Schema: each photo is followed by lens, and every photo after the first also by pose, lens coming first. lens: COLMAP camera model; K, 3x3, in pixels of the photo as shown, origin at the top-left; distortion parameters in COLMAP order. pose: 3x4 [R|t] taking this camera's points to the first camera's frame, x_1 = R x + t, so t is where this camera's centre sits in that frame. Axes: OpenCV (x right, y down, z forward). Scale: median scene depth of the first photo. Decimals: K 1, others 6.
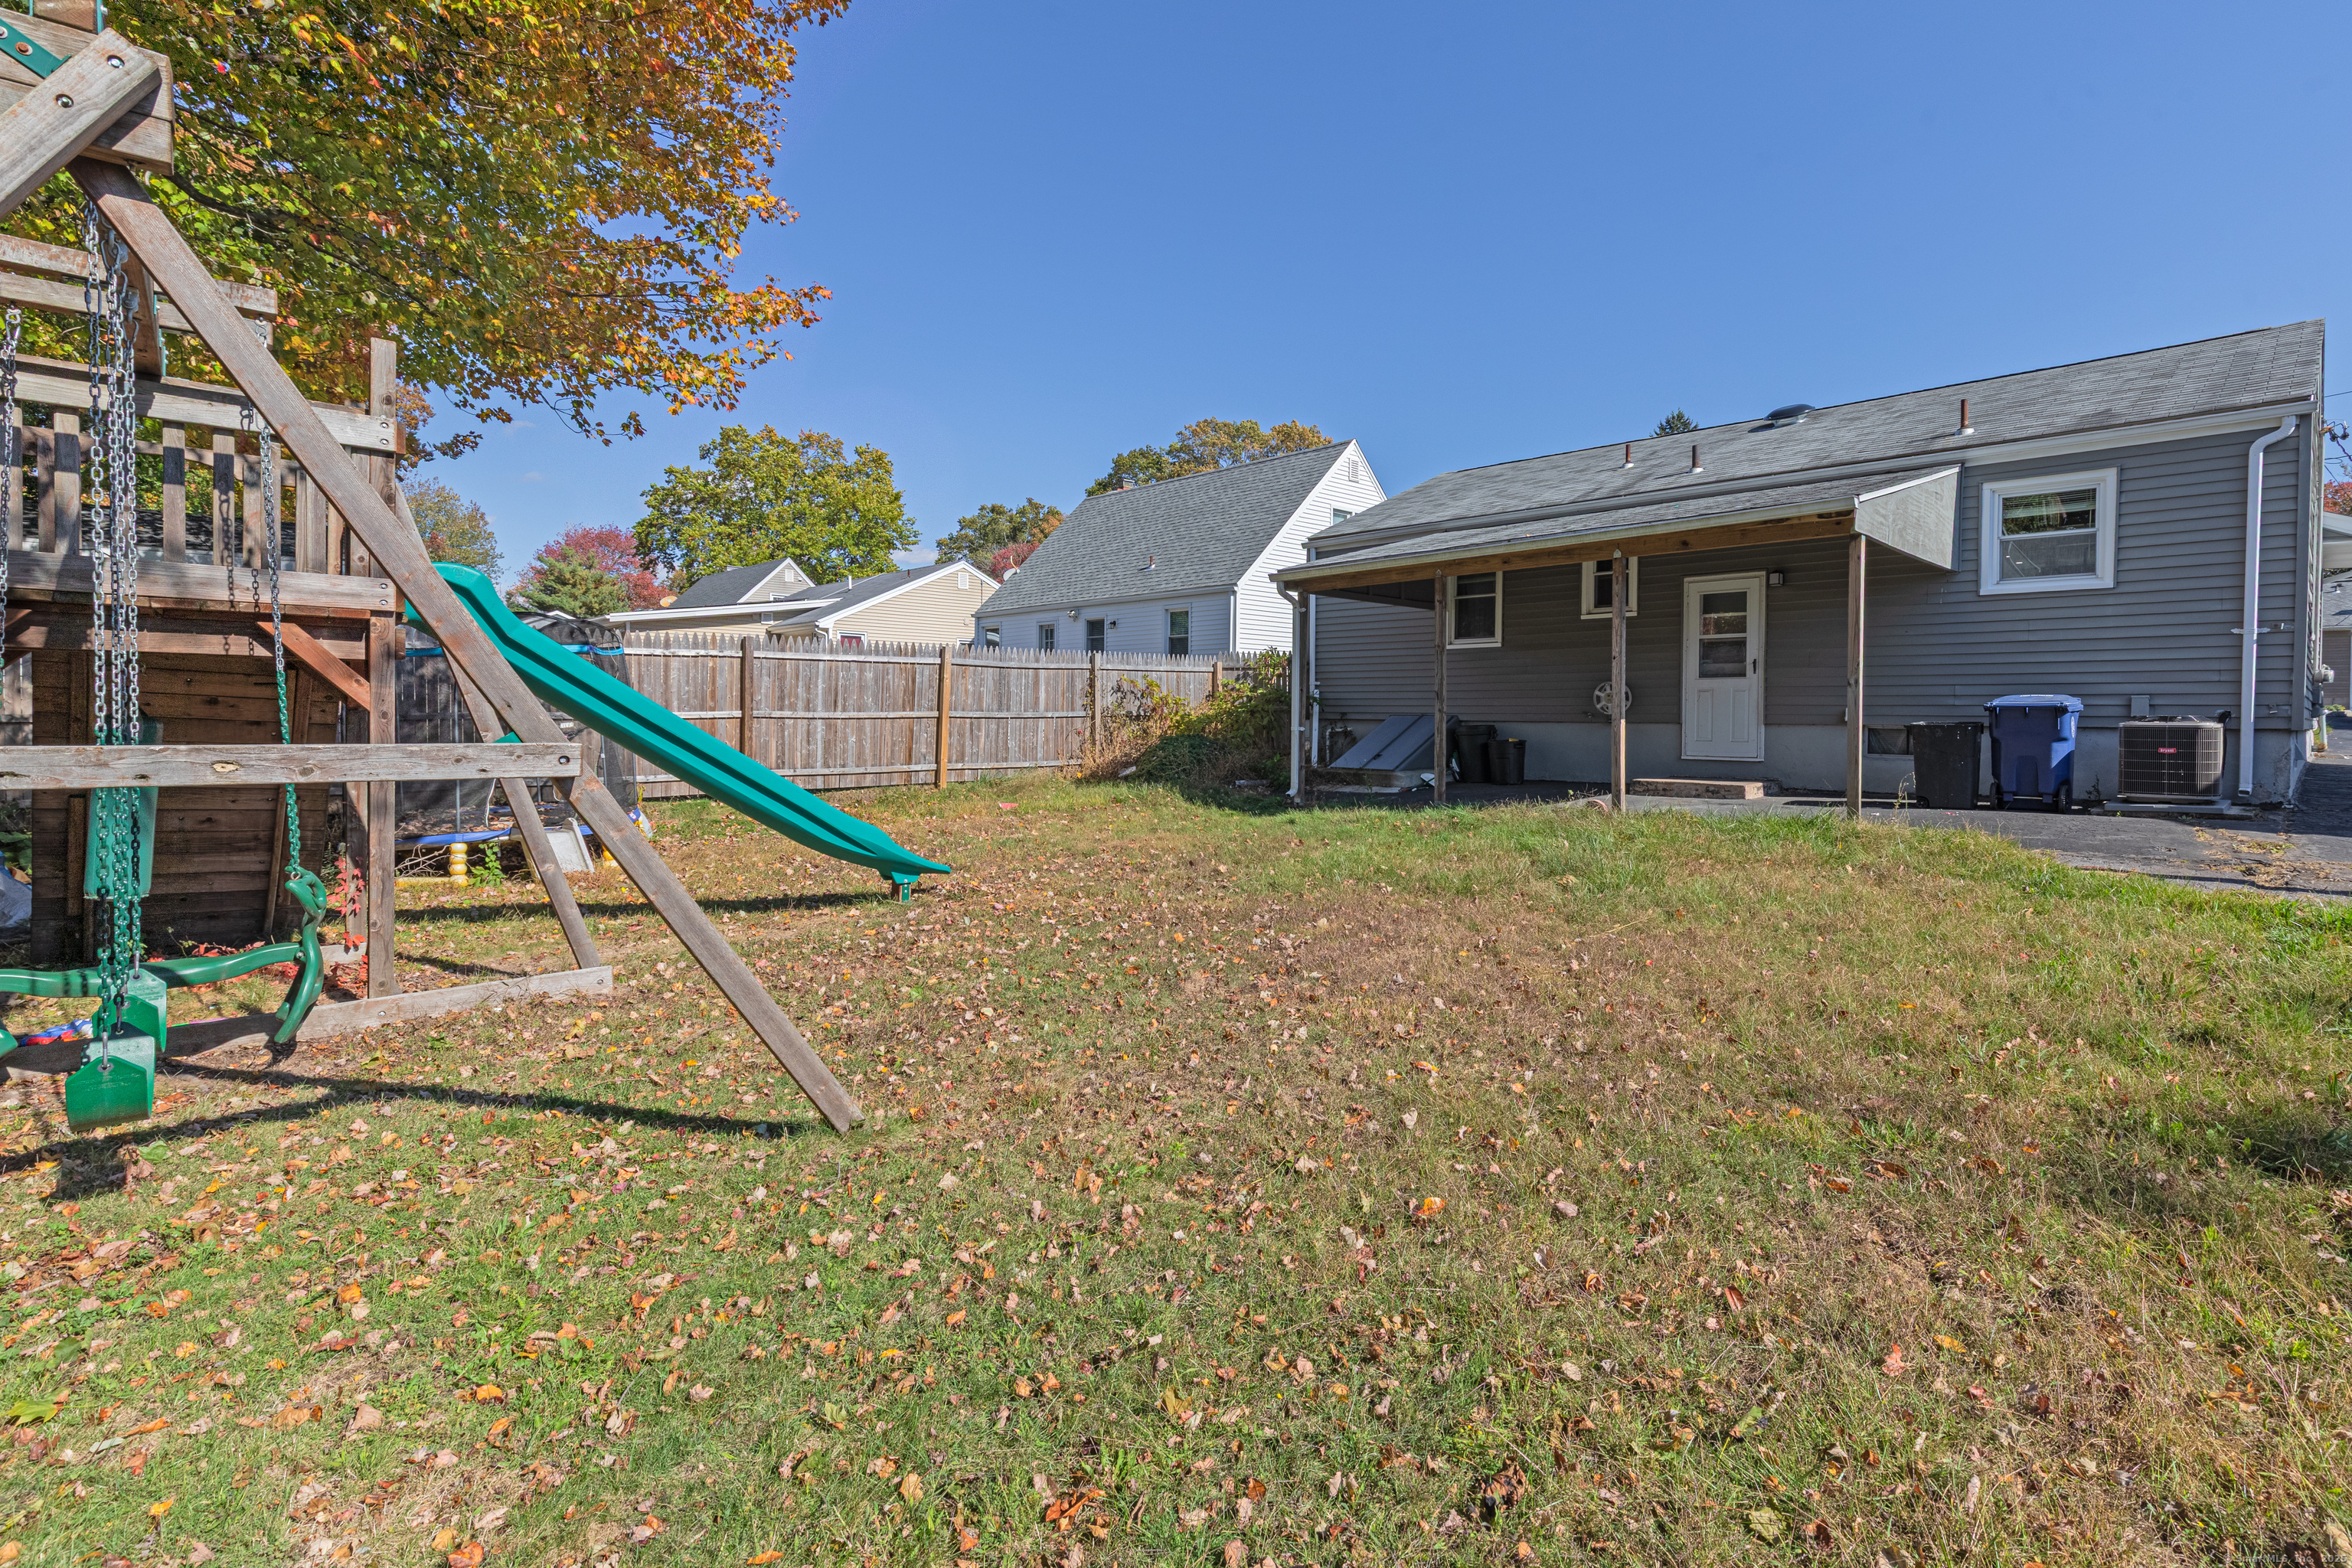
lens RADIAL K [[1120.8, 0, 1175.9], [0, 1120.8, 692.6], [0, 0, 1]] dist [0.003454, 0.000067]
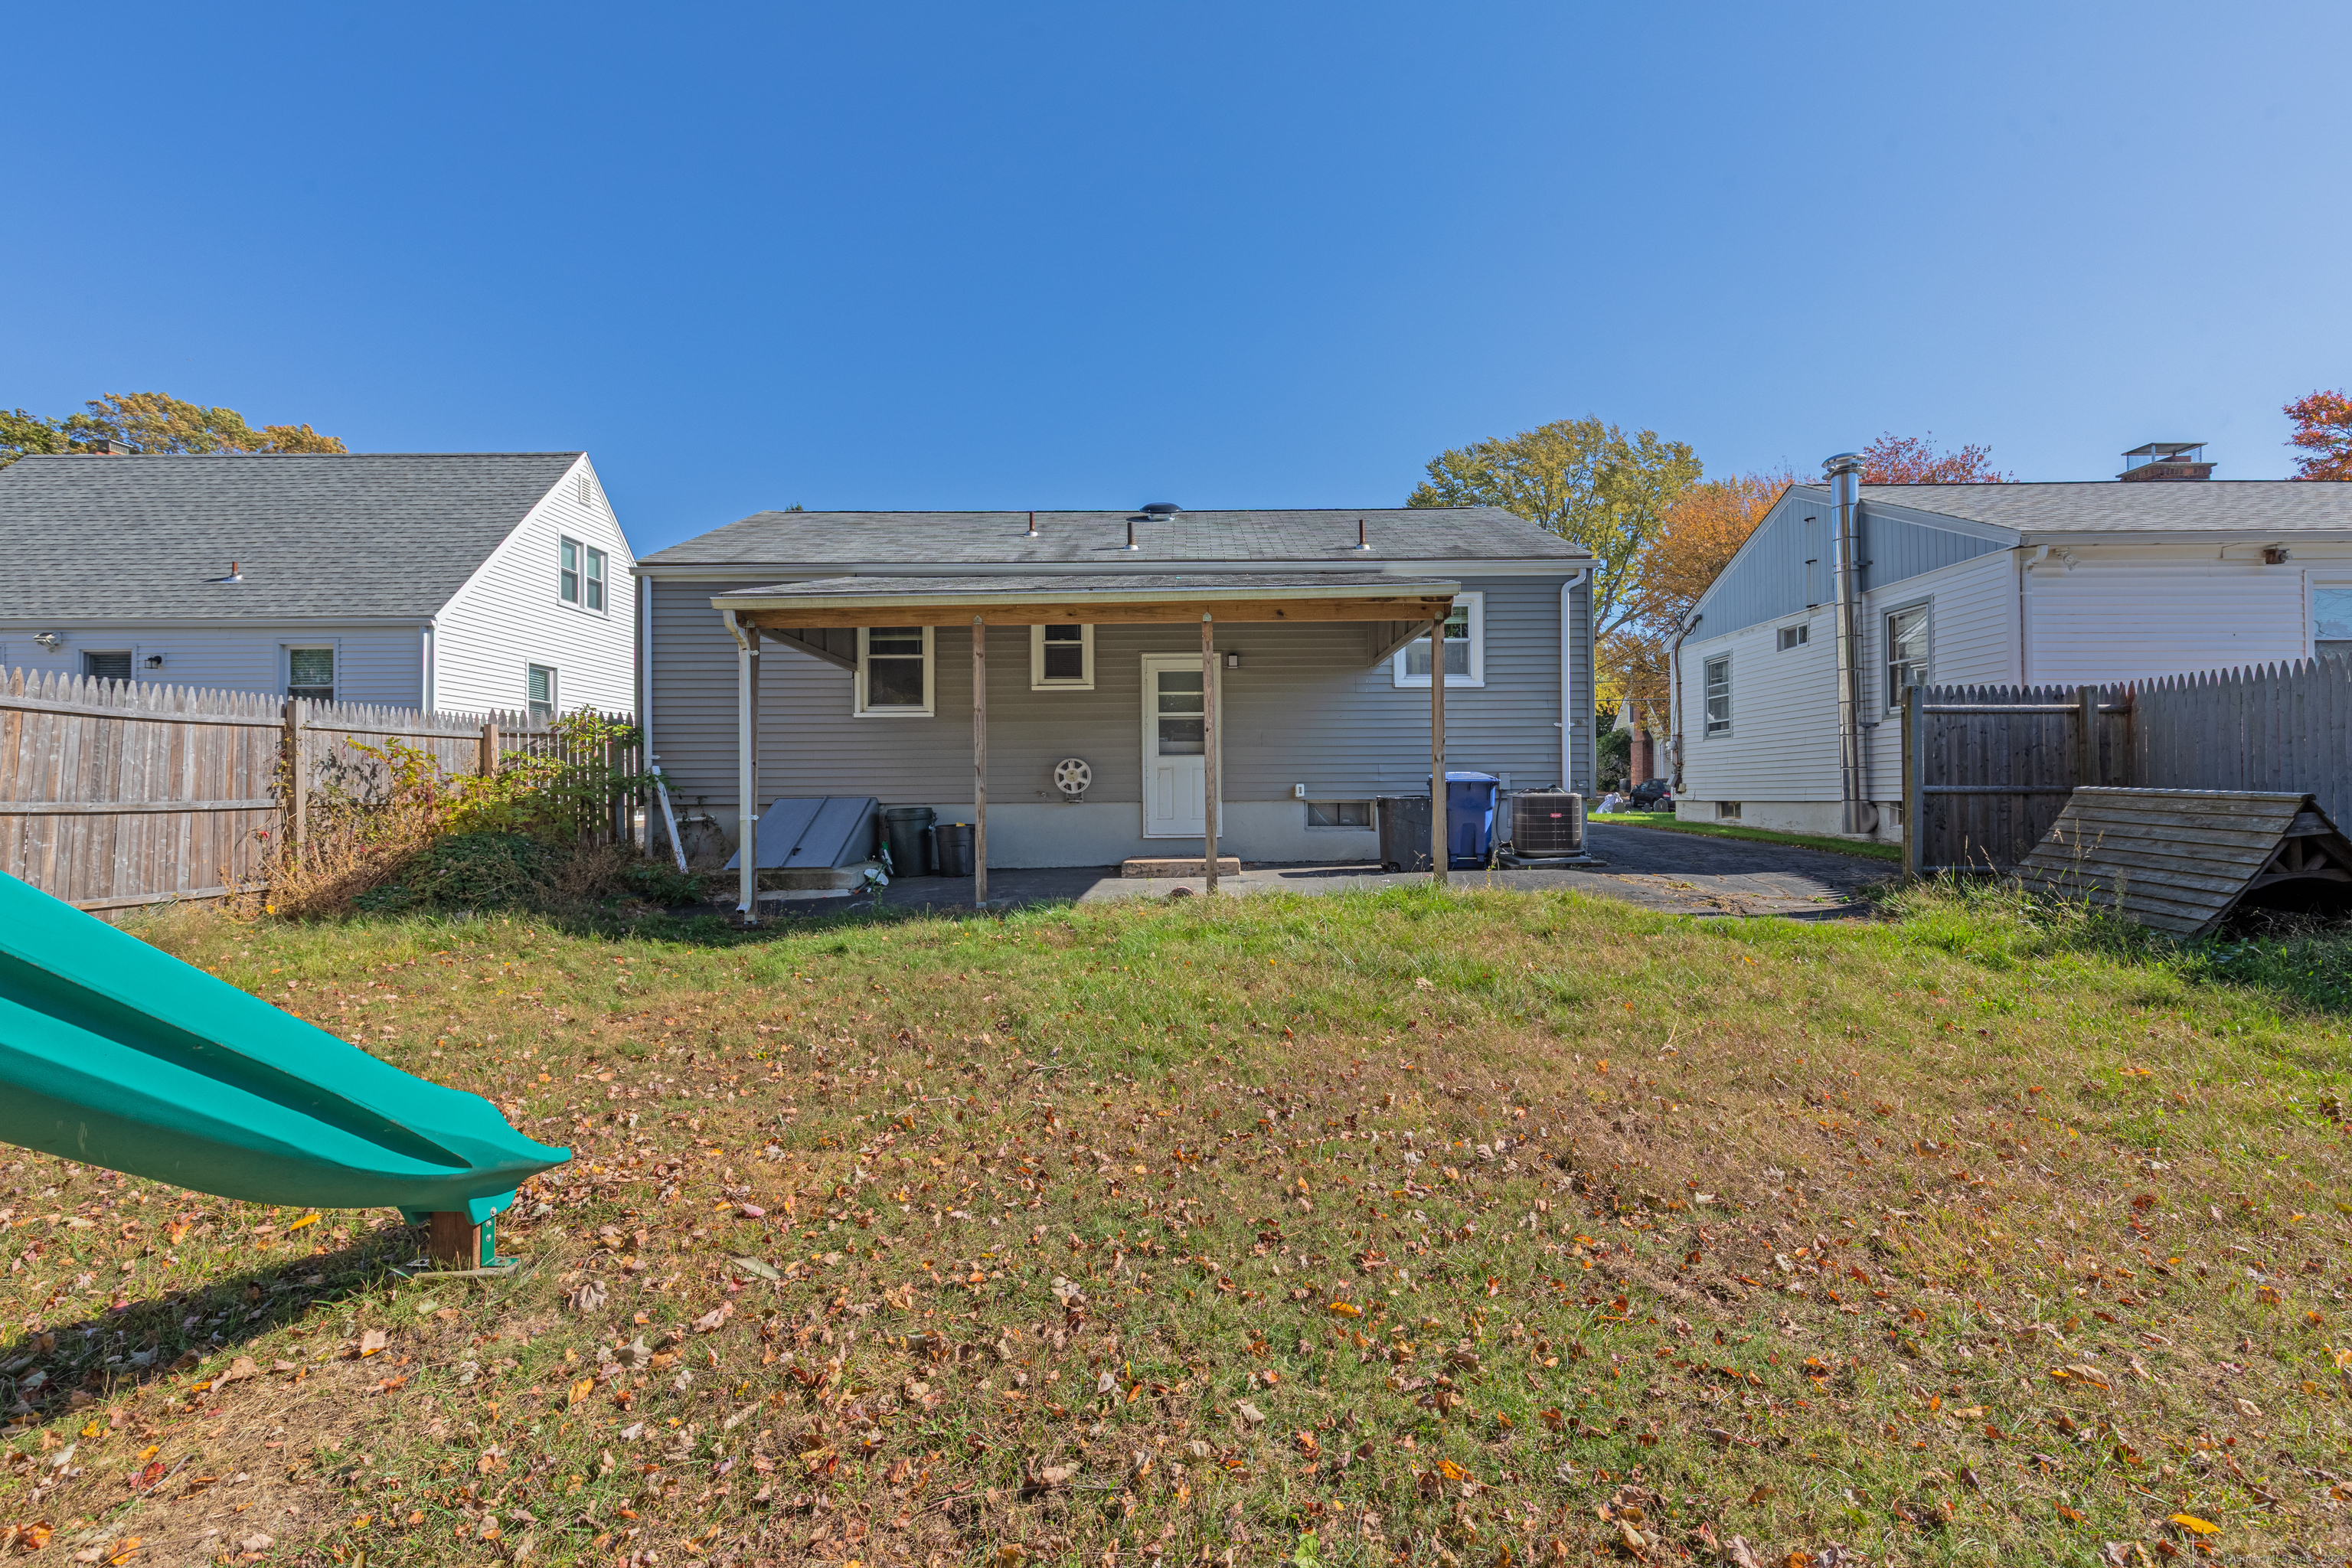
lens RADIAL K [[1081.9, 0, 1180.8], [0, 1081.9, 762.0], [0, 0, 1]] dist [0.005883, -0.000271]
pose [[0.678676, 0.011806, 0.734343, -0.206298], [-0.001058, 0.999885, -0.015097, 0.006575], [-0.734437, 0.009469, 0.678611, 0.314209]]
